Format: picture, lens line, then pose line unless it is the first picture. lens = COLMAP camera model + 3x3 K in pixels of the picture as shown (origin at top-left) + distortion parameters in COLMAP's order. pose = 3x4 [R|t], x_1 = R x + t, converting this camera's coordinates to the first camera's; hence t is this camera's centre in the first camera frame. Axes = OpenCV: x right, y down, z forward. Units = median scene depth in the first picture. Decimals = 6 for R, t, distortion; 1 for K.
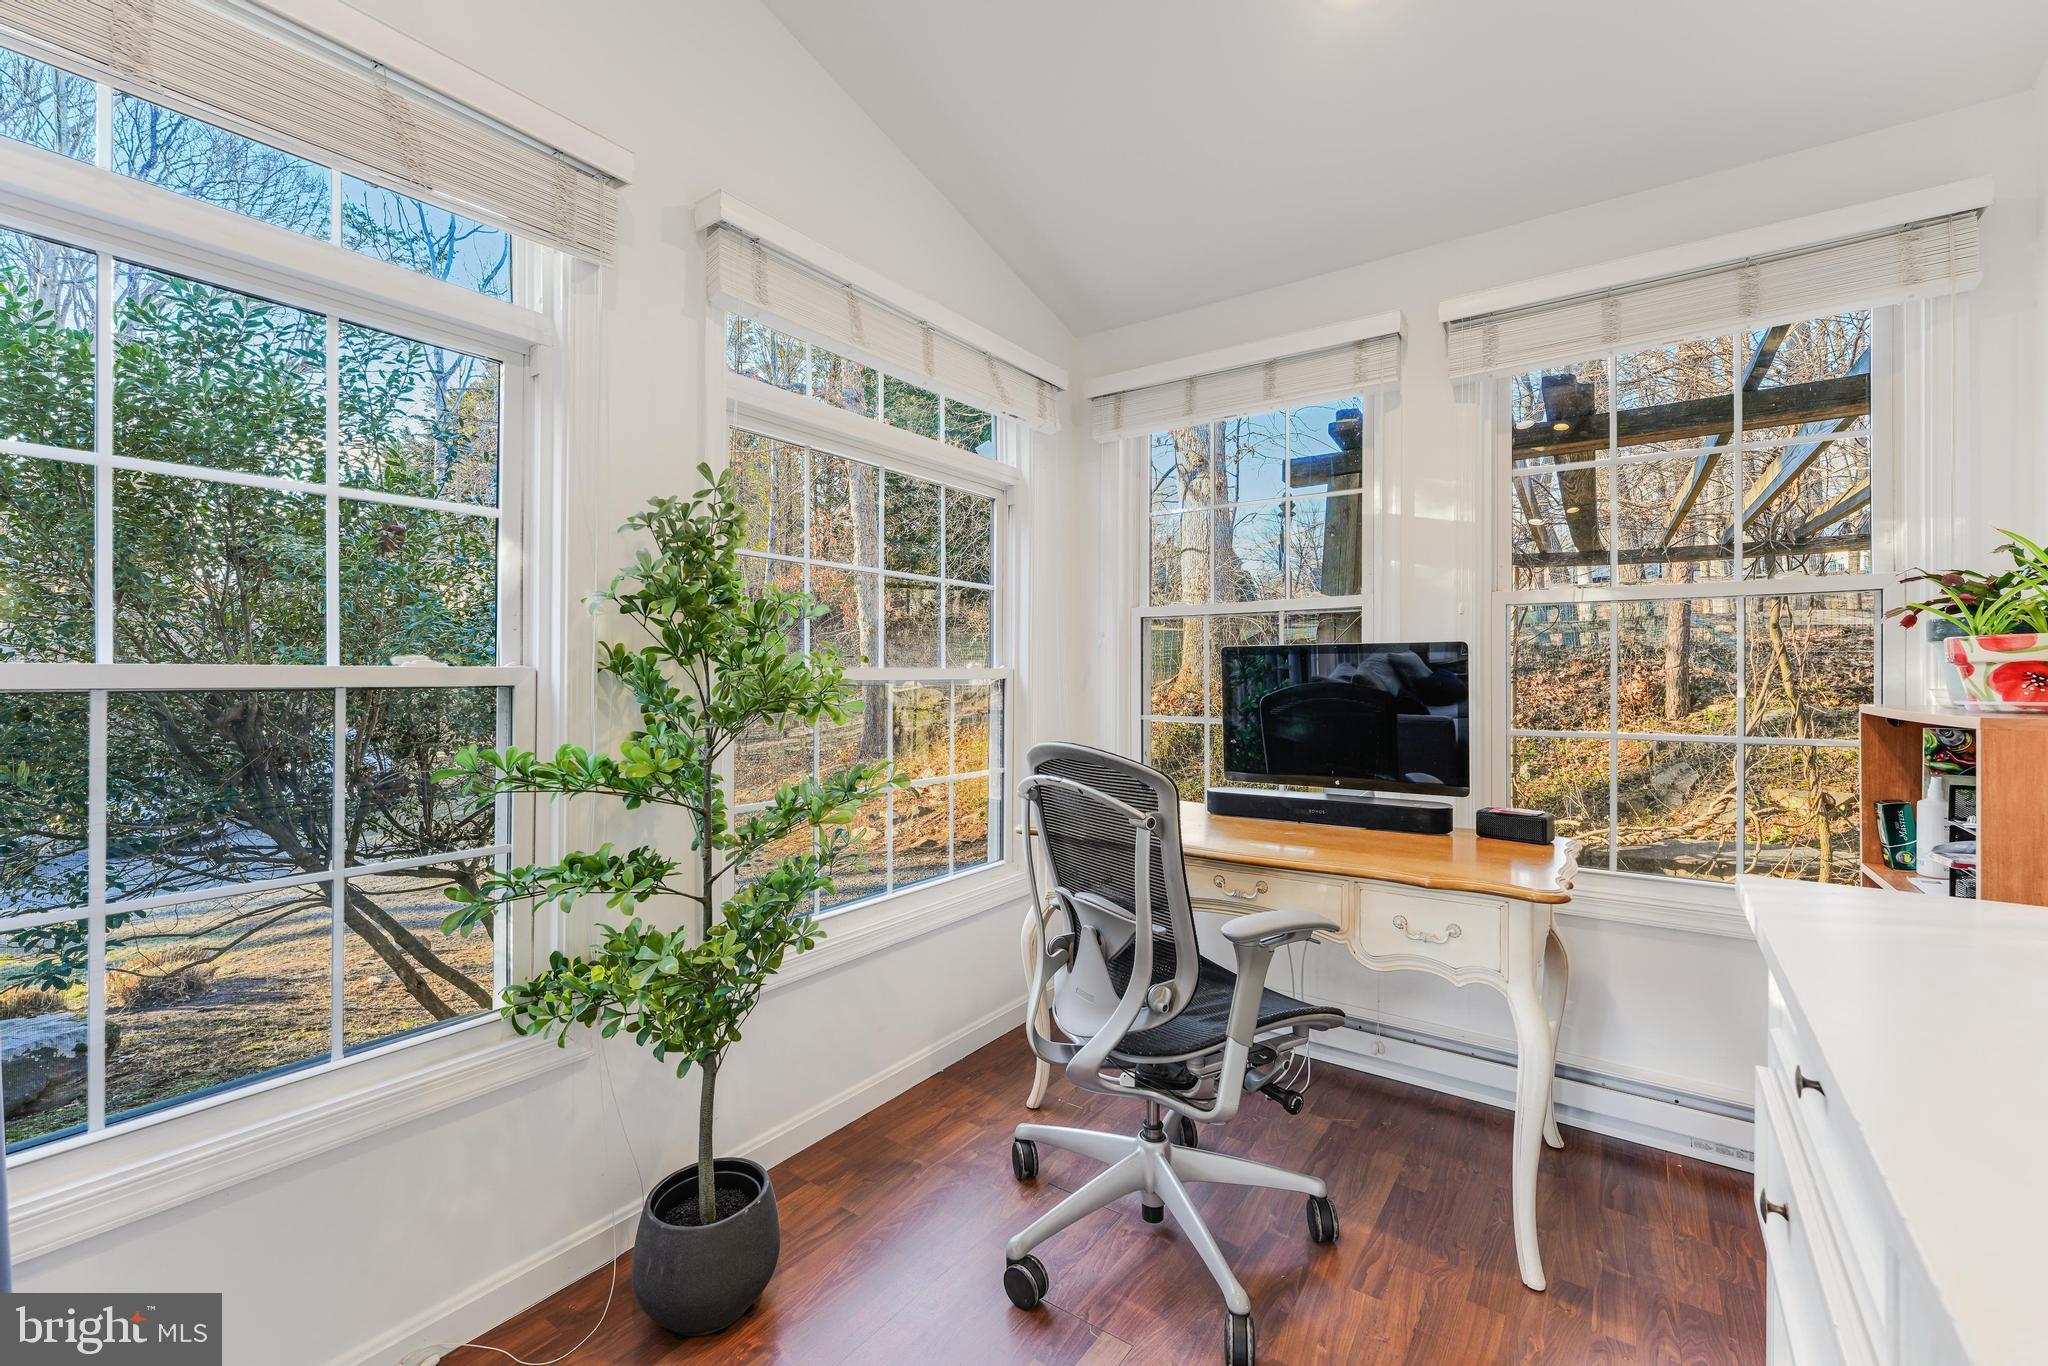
lens RADIAL K [[847.3, 0, 1029.7], [0, 847.3, 669.5], [0, 0, 1]] dist [-0.000066, -0.000071]
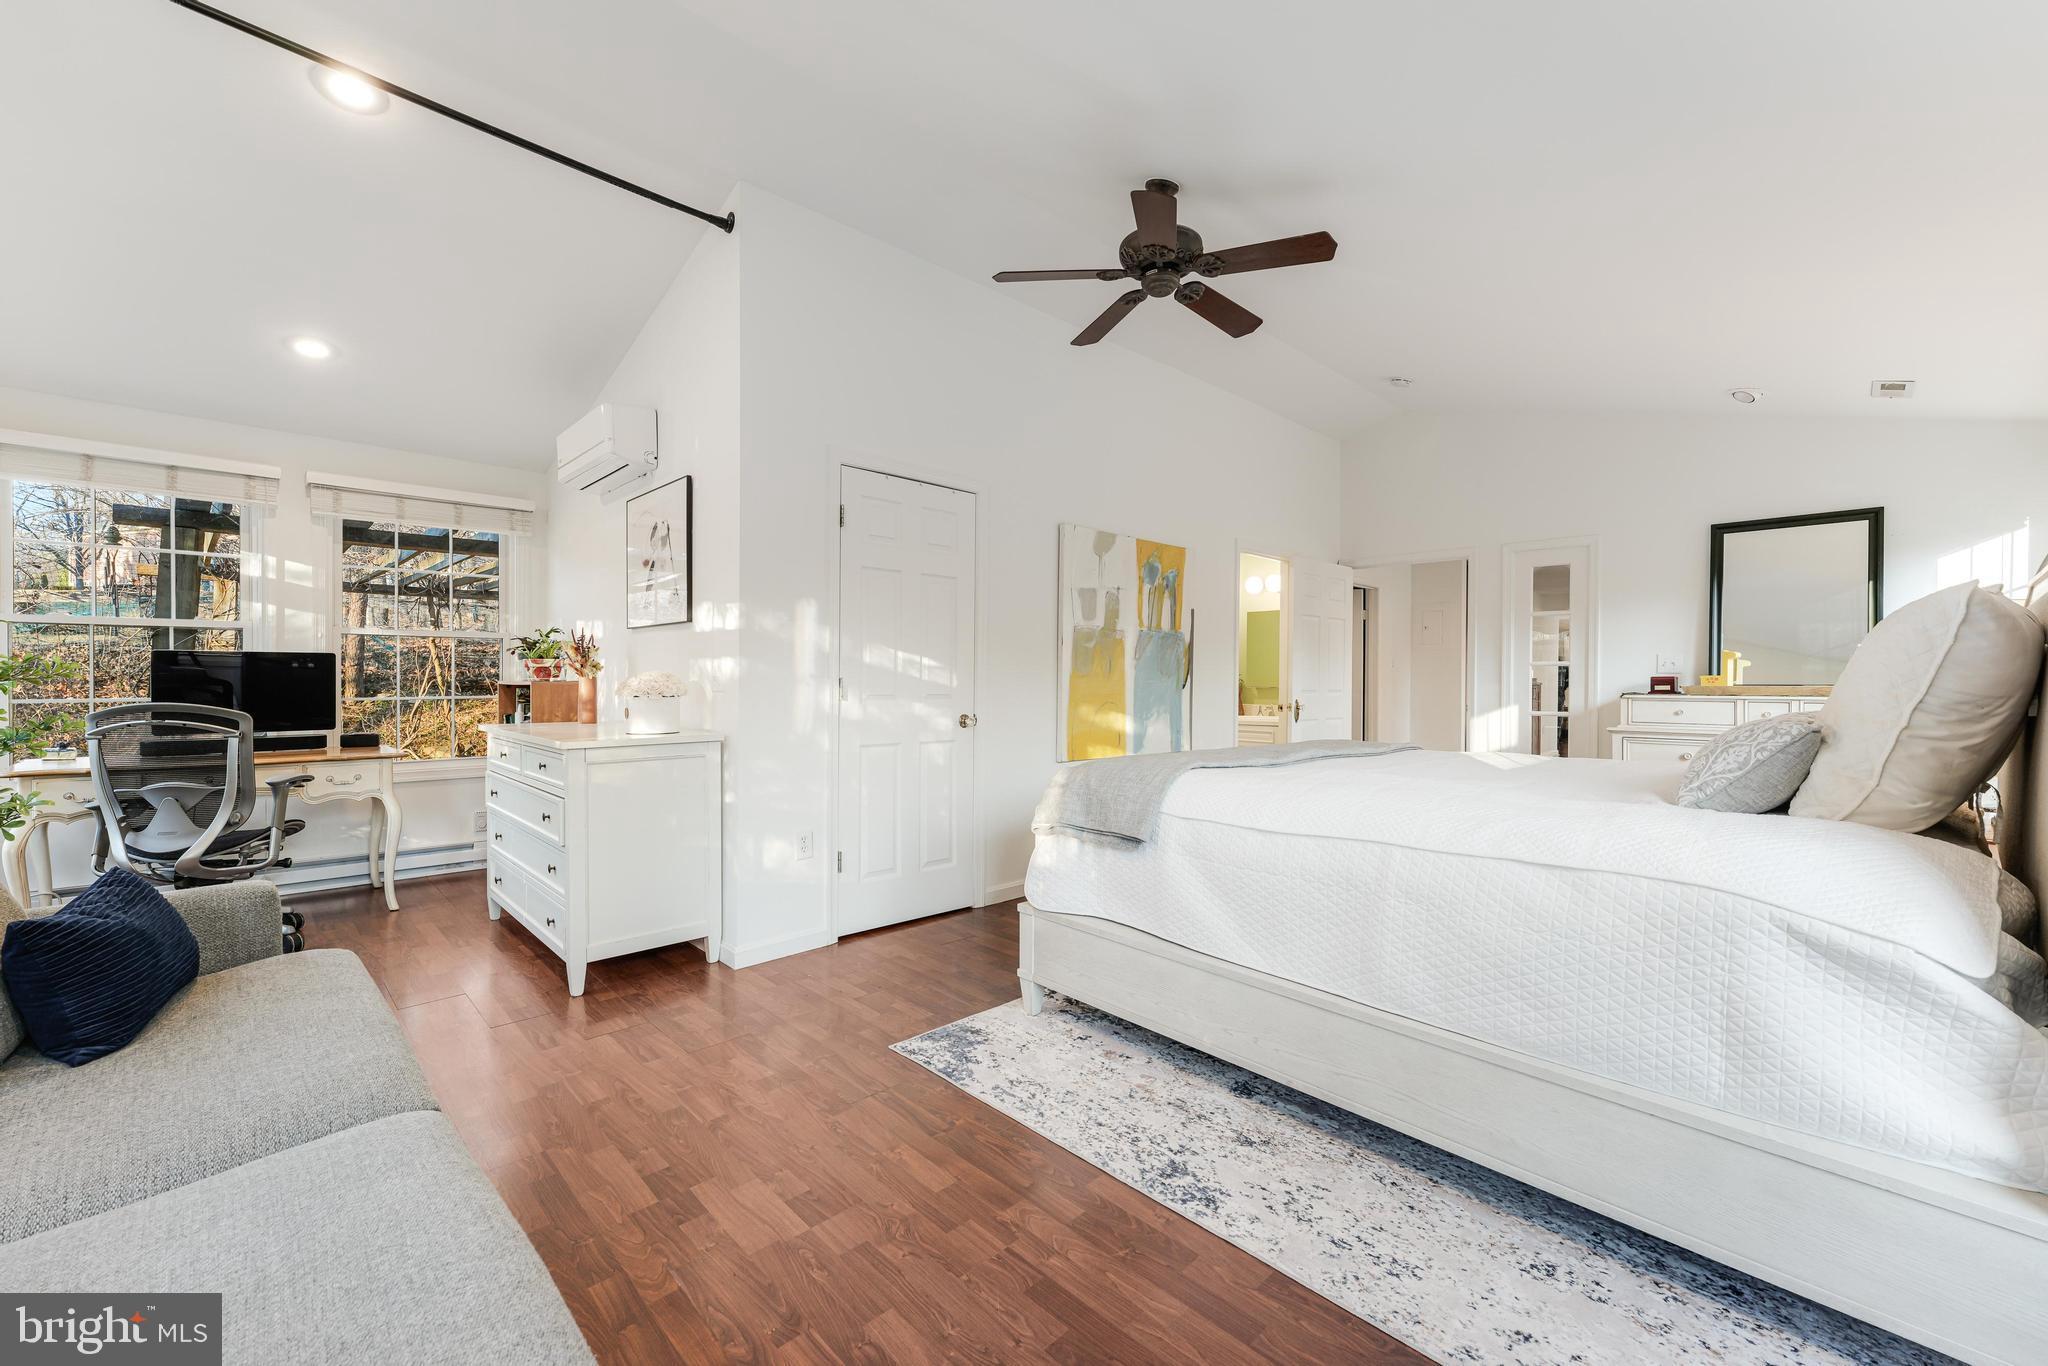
lens RADIAL K [[823.9, 0, 1033.2], [0, 823.9, 683.6], [0, 0, 1]] dist [0.003018, 0.000357]
pose [[0.183018, -0.010709, 0.983051, -0.985981], [-0.009026, 0.999880, 0.012573, -0.000785], [-0.983068, -0.011174, 0.182900, -0.887147]]
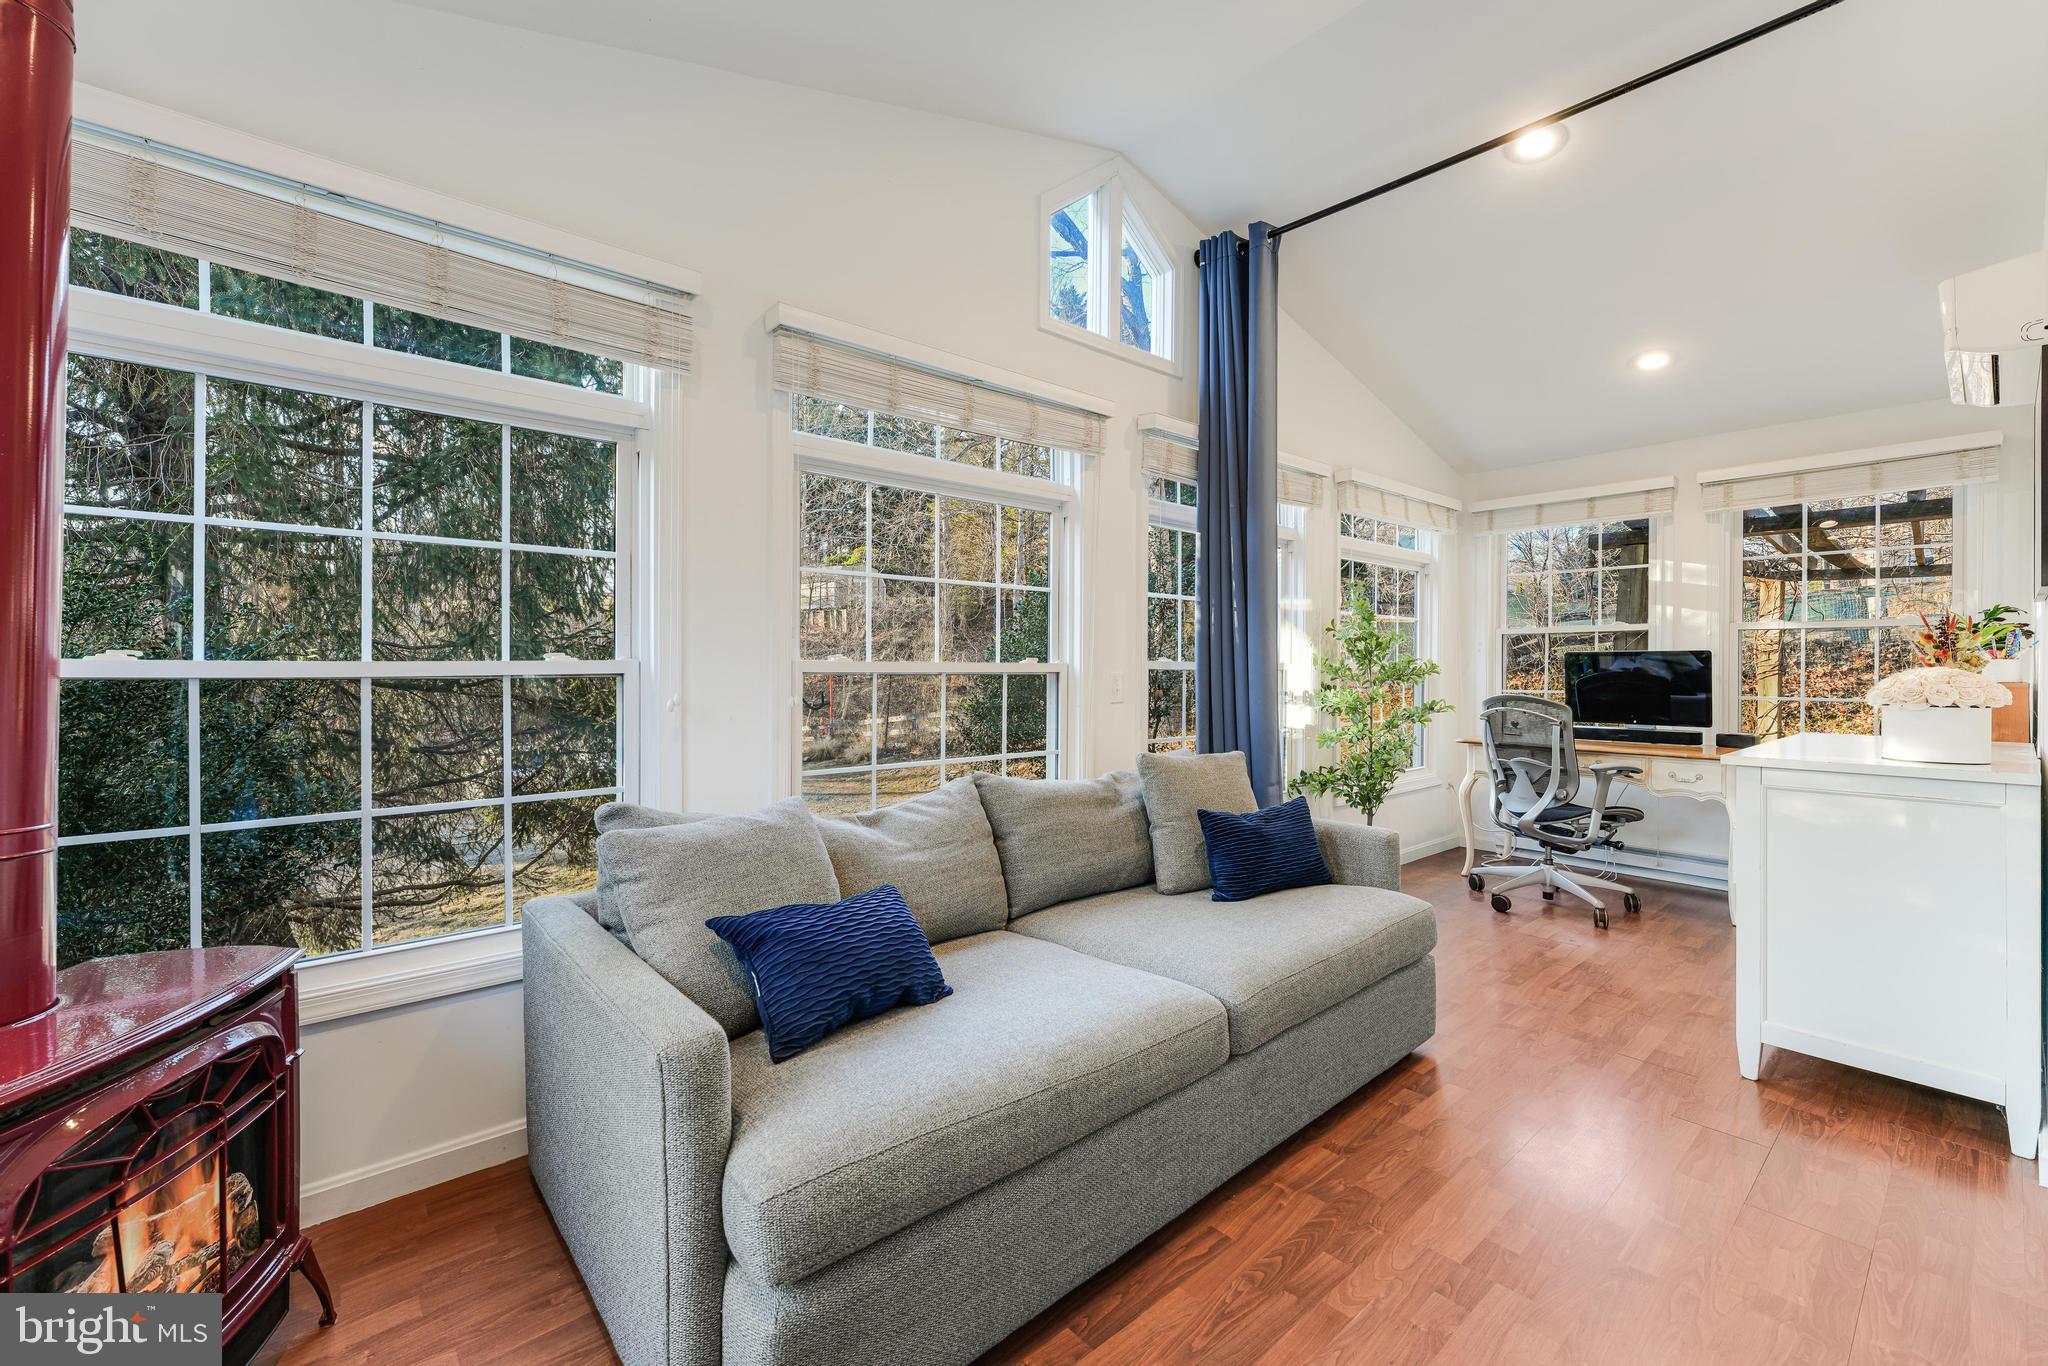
lens RADIAL K [[823.0, 0, 1024.4], [0, 823.0, 673.5], [0, 0, 1]] dist [0.001080, 0.000116]
pose [[0.971255, 0.005557, -0.237976, -0.529627], [-0.001838, 0.999873, 0.015846, -0.006753], [0.238034, -0.014953, 0.971142, -1.133519]]
